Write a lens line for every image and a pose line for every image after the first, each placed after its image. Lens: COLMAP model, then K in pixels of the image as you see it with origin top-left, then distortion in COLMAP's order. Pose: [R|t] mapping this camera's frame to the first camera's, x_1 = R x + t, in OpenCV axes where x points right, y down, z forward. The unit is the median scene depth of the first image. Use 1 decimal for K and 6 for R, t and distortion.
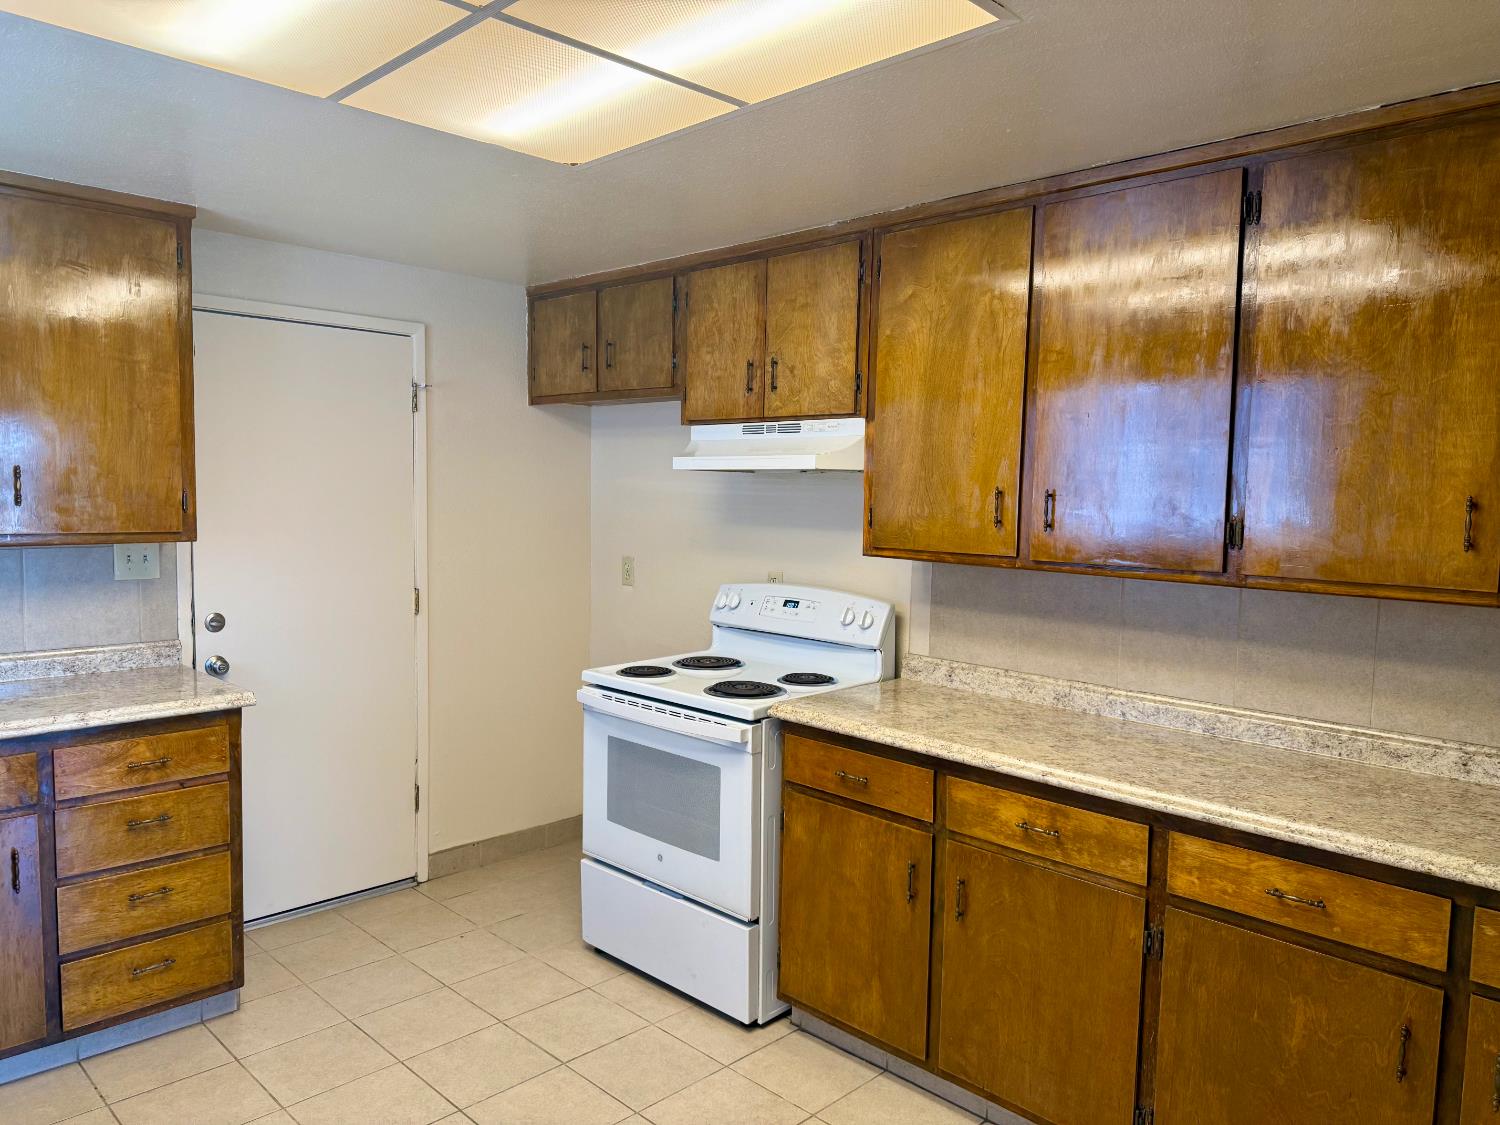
lens RADIAL K [[1068.7, 0, 746.4], [0, 1068.7, 565.9], [0, 0, 1]] dist [0.020434, -0.020181]
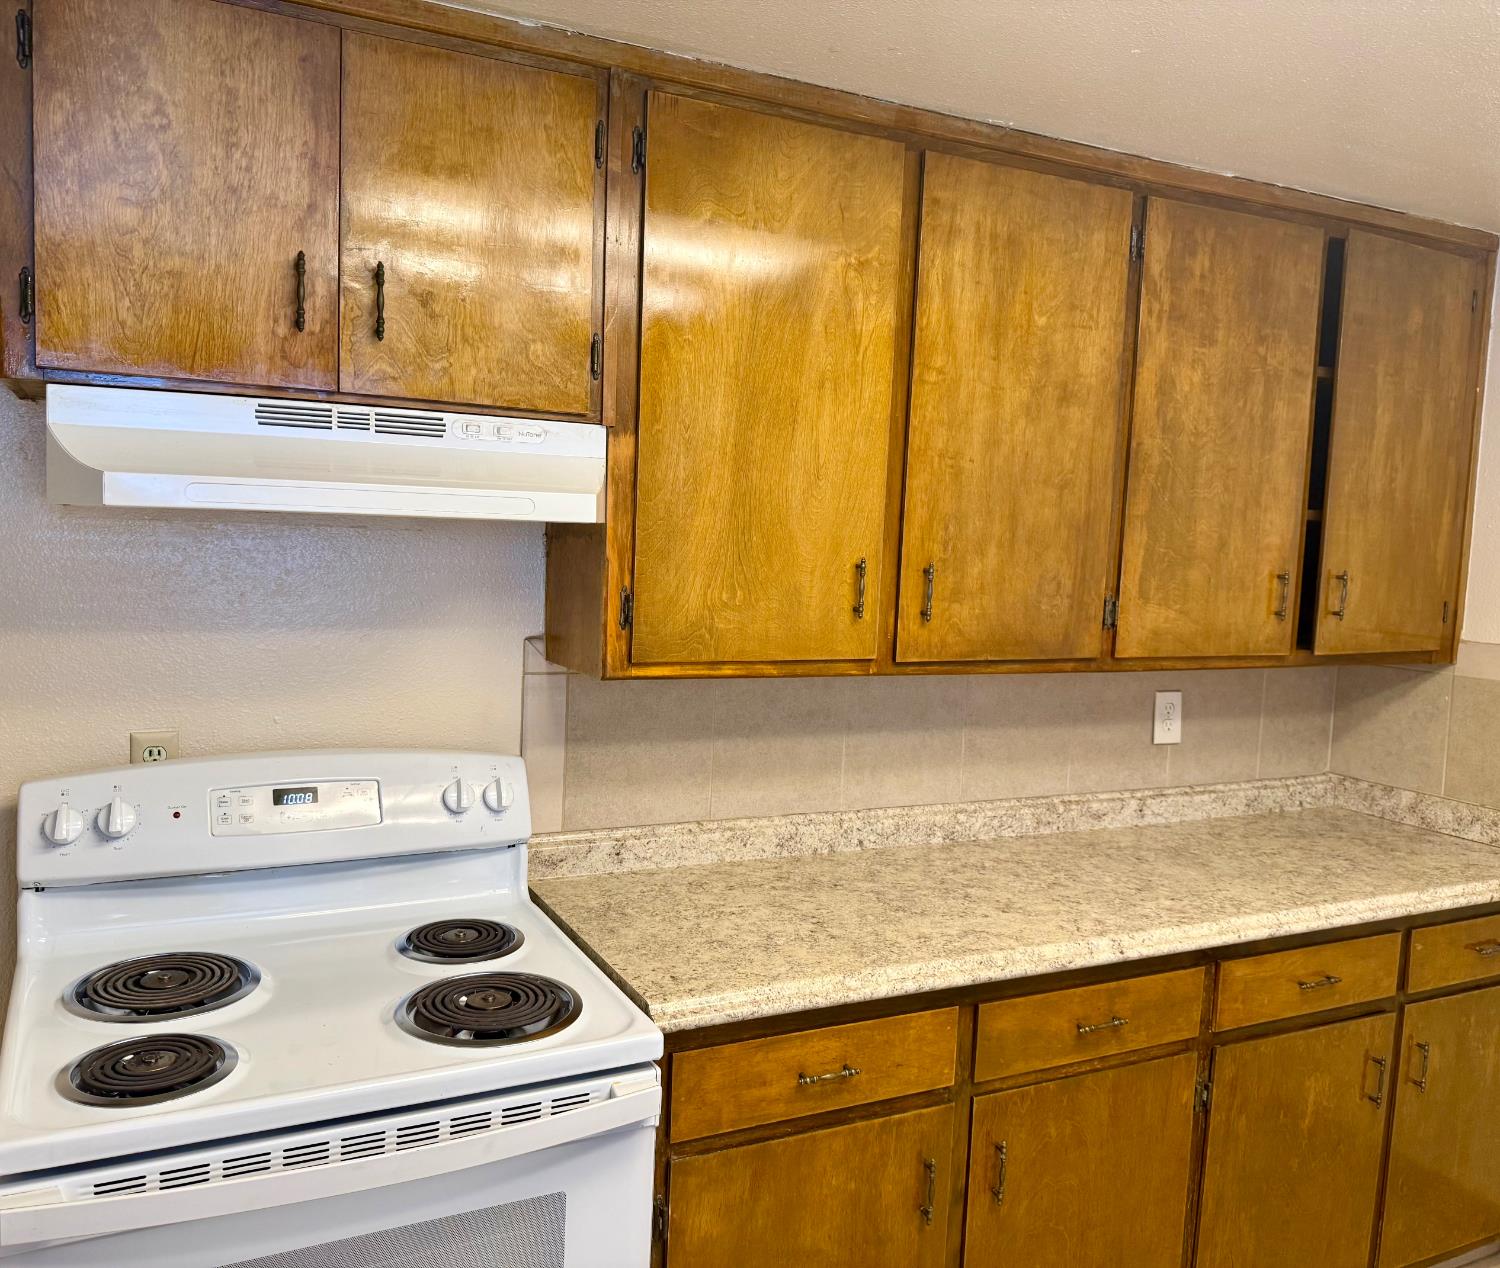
lens RADIAL K [[1170.8, 0, 691.1], [0, 1170.8, 638.8], [0, 0, 1]] dist [0.042776, -0.044736]
pose [[0.333213, -0.094191, 0.938135, -0.498082], [0.041293, 0.995501, 0.085284, -0.091439], [-0.941947, 0.010321, 0.335603, 0.864074]]
